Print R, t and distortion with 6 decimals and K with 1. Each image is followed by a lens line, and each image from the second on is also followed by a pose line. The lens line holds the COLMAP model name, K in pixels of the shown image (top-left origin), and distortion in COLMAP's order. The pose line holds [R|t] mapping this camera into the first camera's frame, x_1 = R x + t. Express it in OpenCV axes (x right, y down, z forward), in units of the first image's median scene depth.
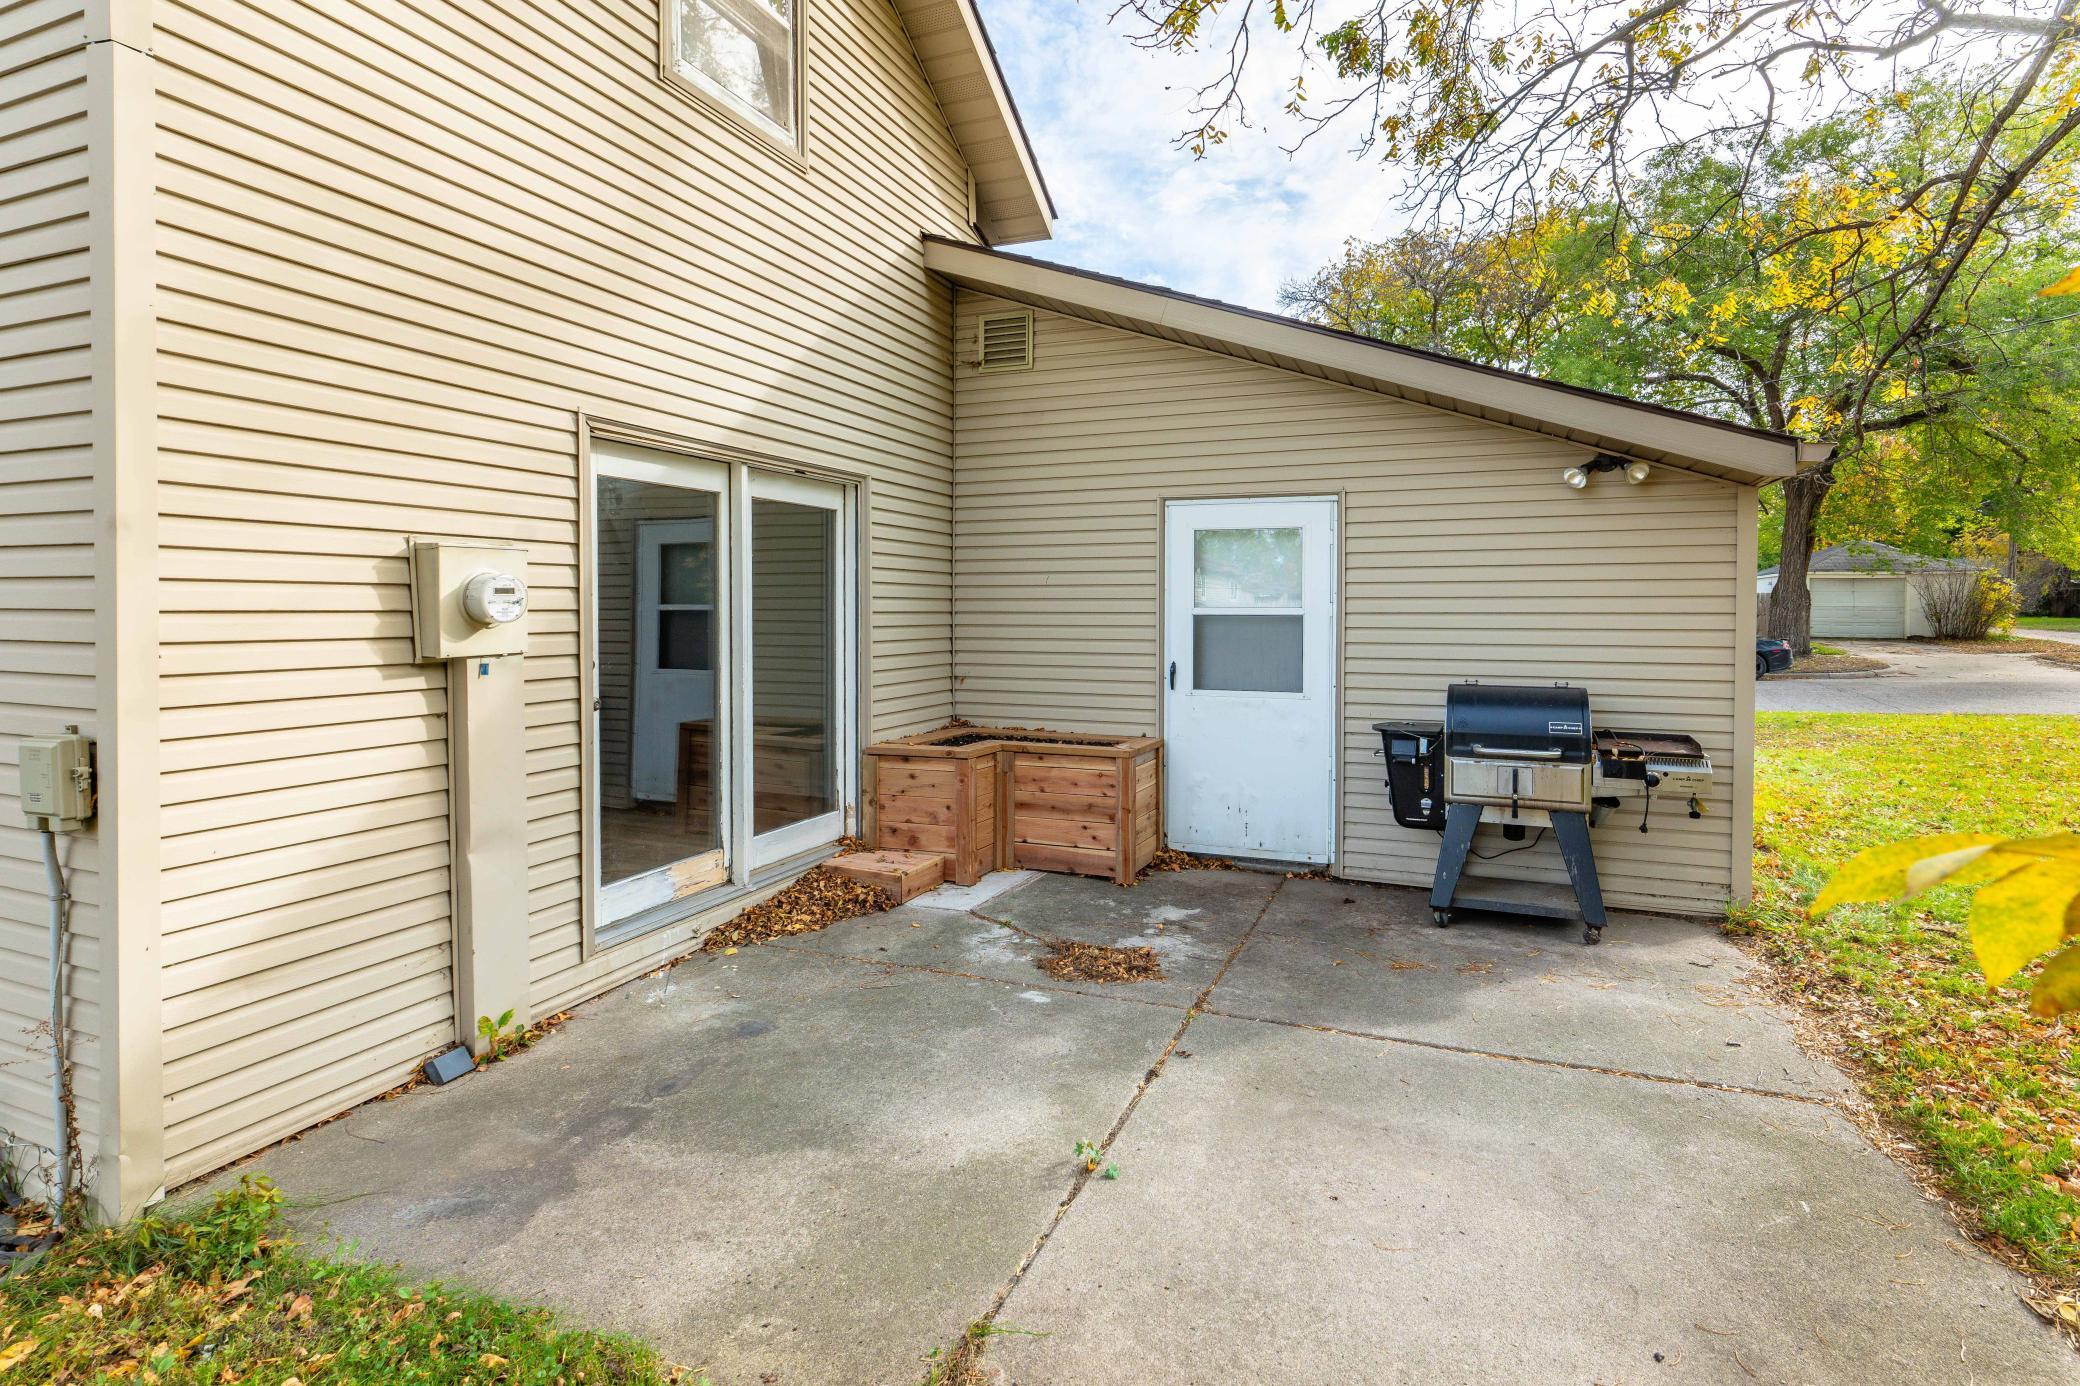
lens RADIAL K [[998.9, 0, 1040.1], [0, 998.9, 658.2], [0, 0, 1]] dist [-0.001260, -0.000024]
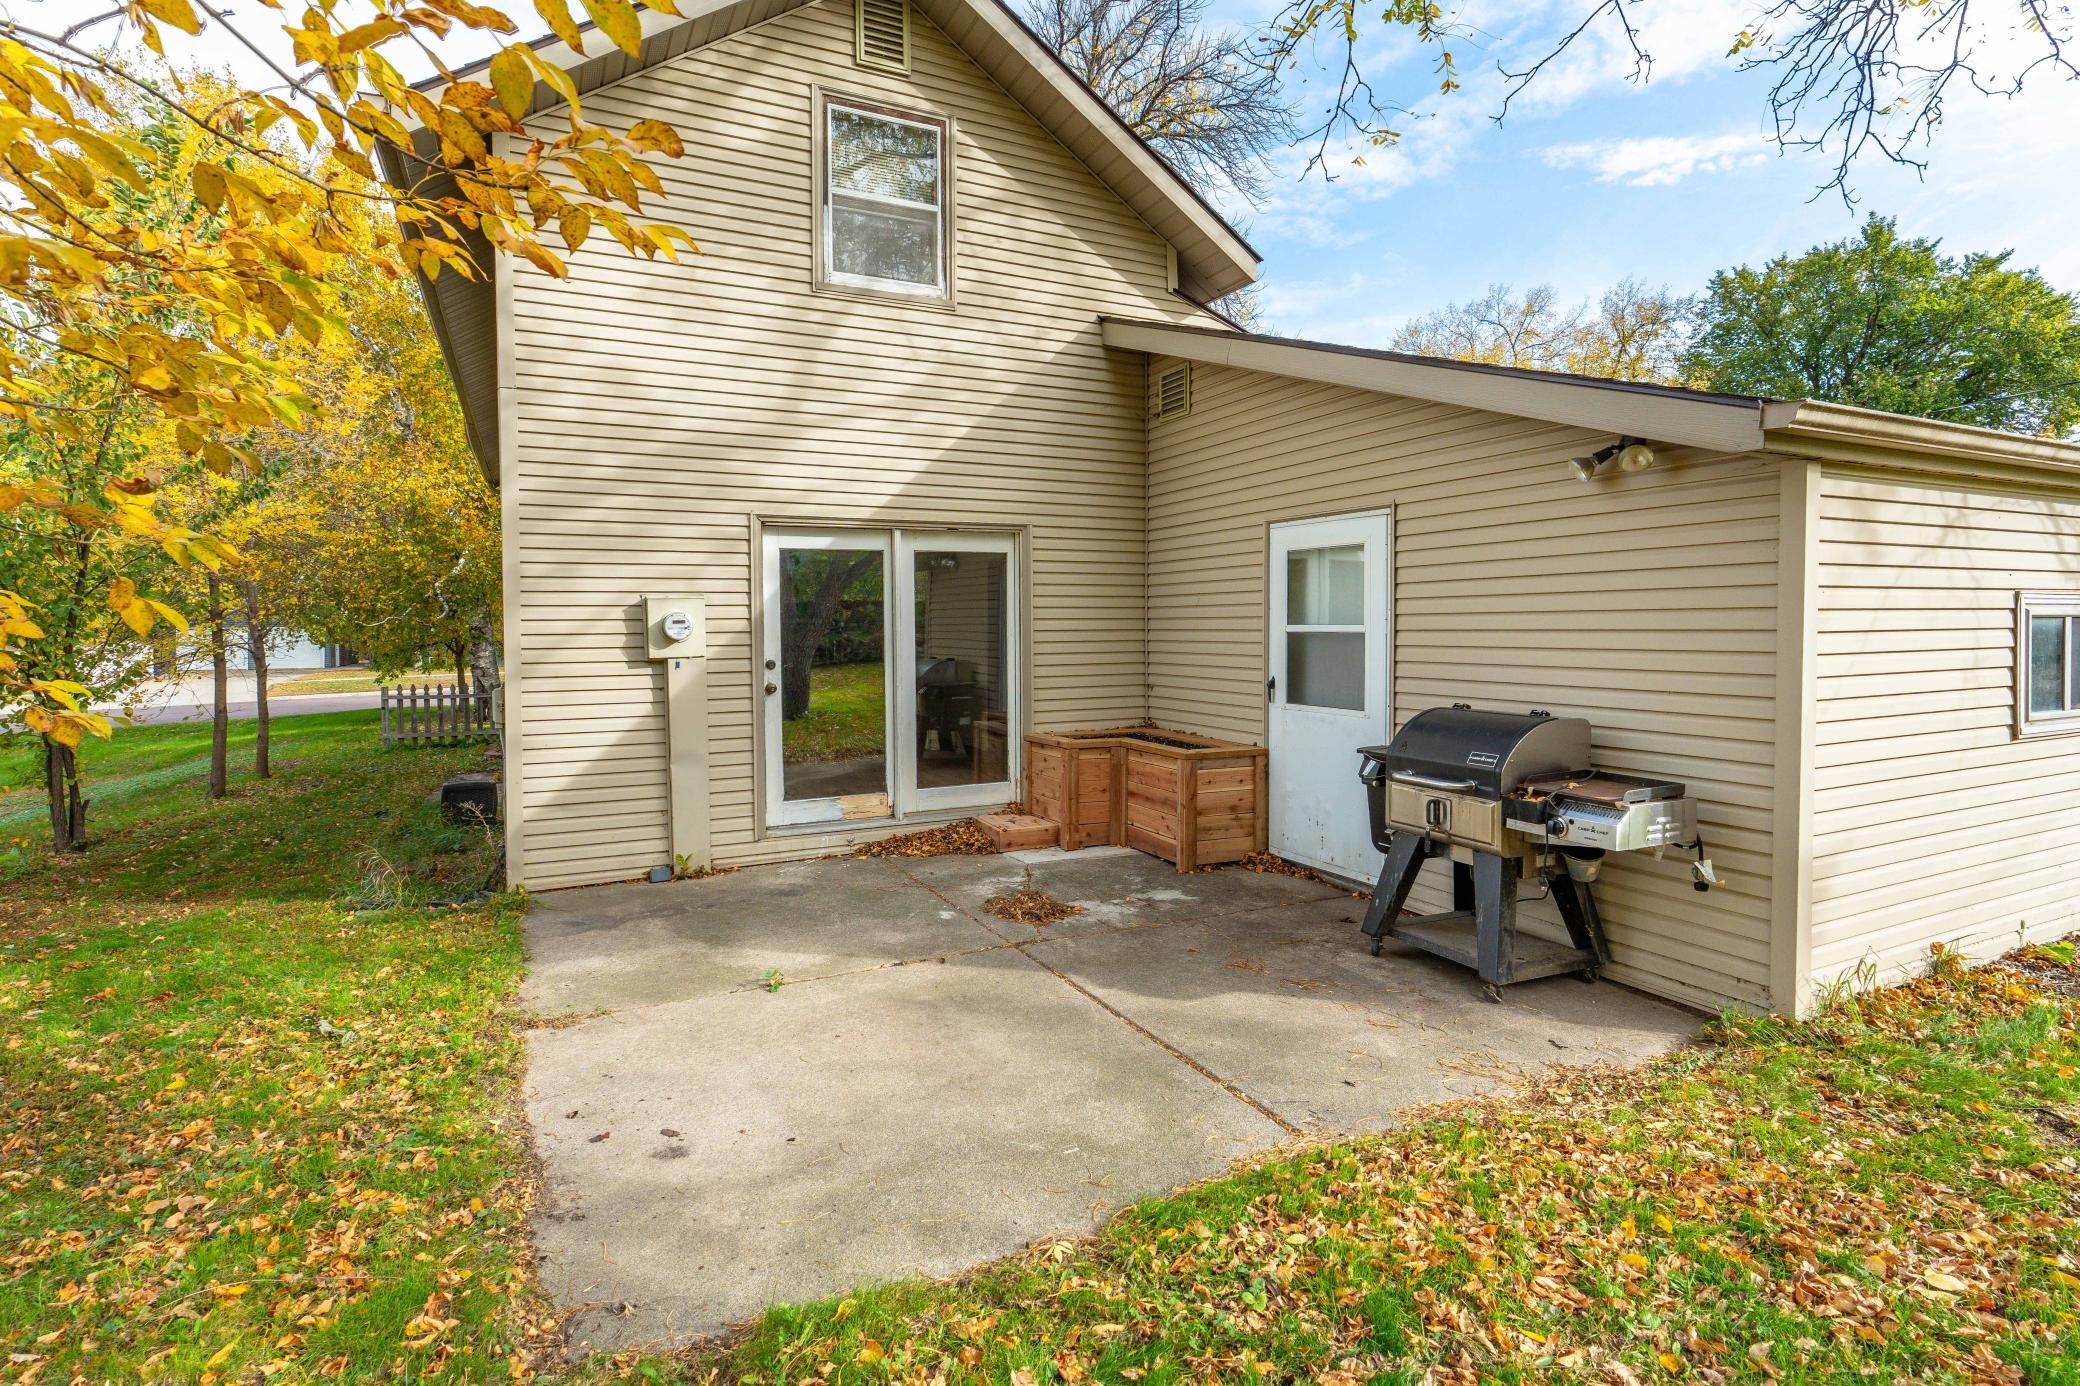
lens RADIAL K [[992.9, 0, 1040.0], [0, 992.9, 693.0], [0, 0, 1]] dist [0.001948, 0.000264]
pose [[0.738404, 0.039481, -0.673202, 0.886345], [-0.024085, 0.999192, 0.032181, -0.009056], [0.673929, -0.007548, 0.738758, 0.077916]]
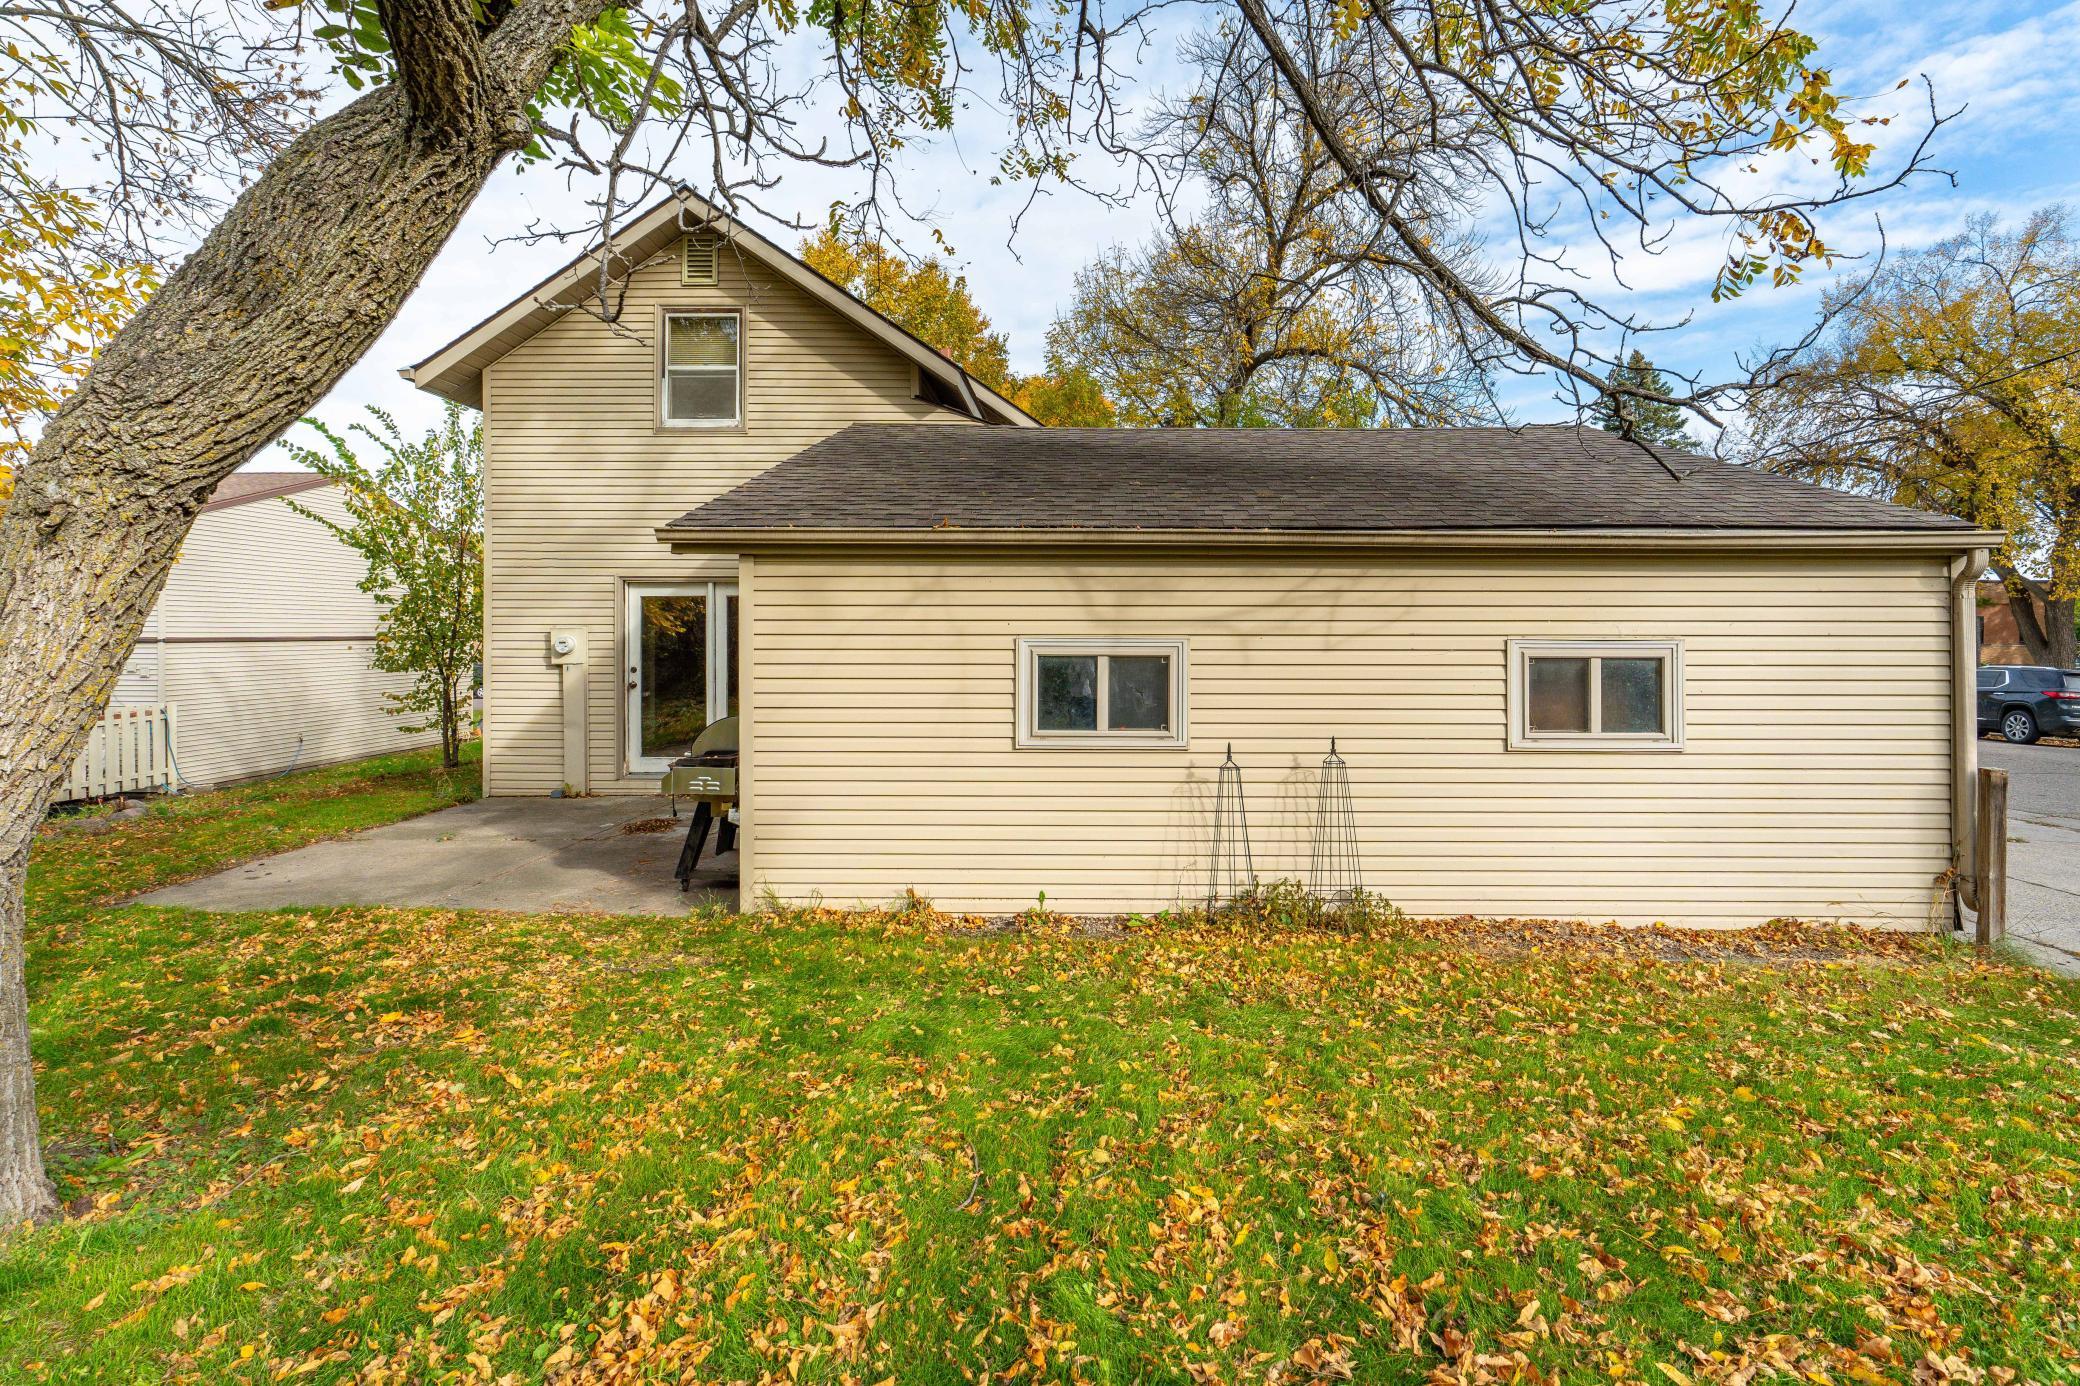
lens RADIAL K [[973.5, 0, 1046.3], [0, 973.5, 687.2], [0, 0, 1]] dist [-0.000876, 0.000015]
pose [[0.357164, 0.048100, -0.932802, 2.073772], [-0.045351, 0.998388, 0.034117, -0.075560], [0.932940, 0.030118, 0.358770, 0.982212]]
